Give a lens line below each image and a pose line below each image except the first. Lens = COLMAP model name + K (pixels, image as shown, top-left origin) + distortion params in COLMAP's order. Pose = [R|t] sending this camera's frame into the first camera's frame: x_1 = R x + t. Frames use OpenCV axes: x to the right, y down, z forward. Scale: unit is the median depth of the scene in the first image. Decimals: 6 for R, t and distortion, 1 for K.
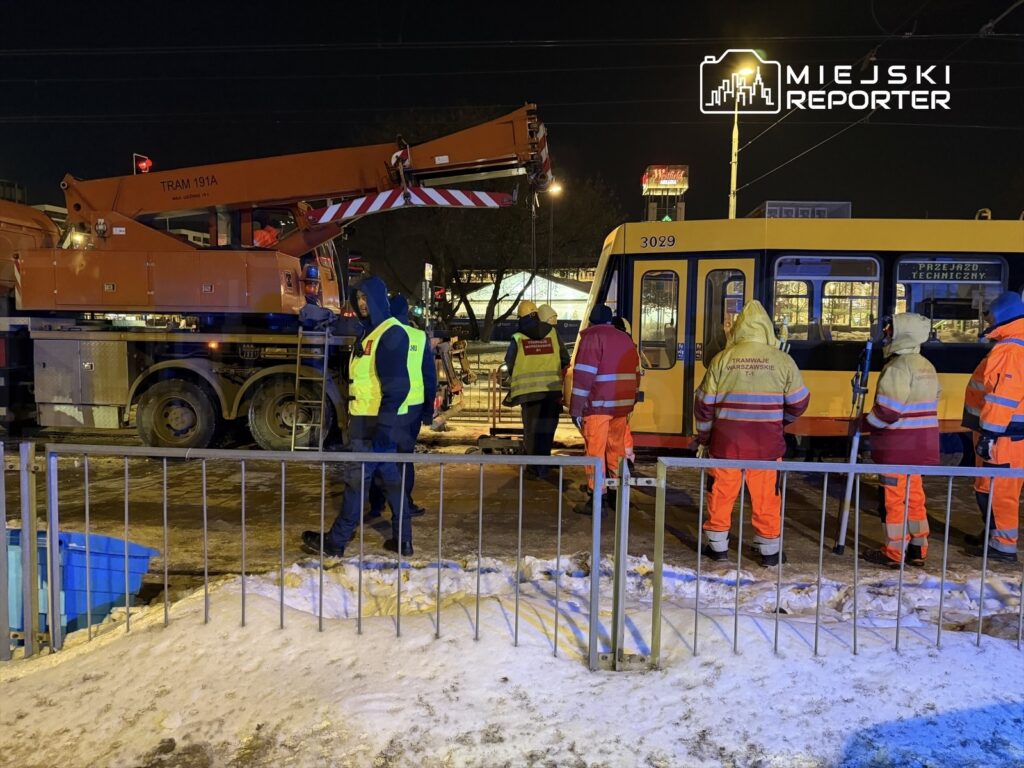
lens RADIAL K [[702.8, 0, 512.0], [0, 702.8, 384.0], [0, 0, 1]] dist [0.166844, -0.259884]
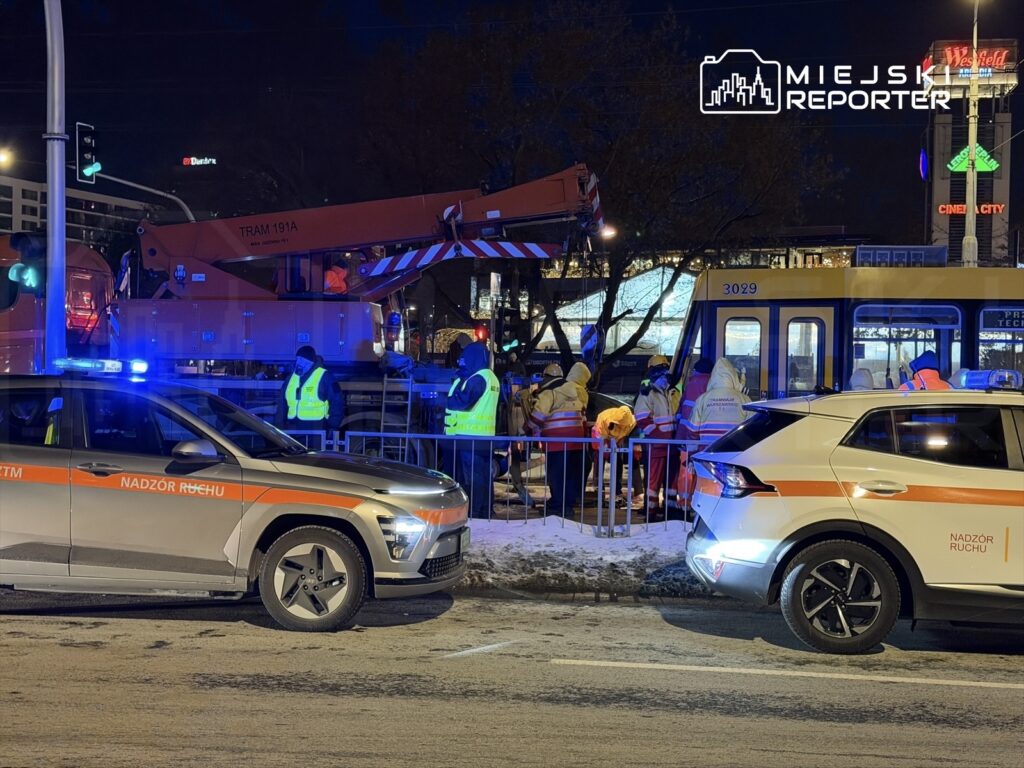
lens RADIAL K [[1553.0, 0, 512.0], [0, 1553.0, 384.0], [0, 0, 1]] dist [0.080636, -0.076351]
pose [[0.995431, 0.001218, -0.095479, 0.086540], [-0.007822, 0.997598, -0.068821, 0.076836], [0.095166, 0.069254, 0.993050, -1.067239]]
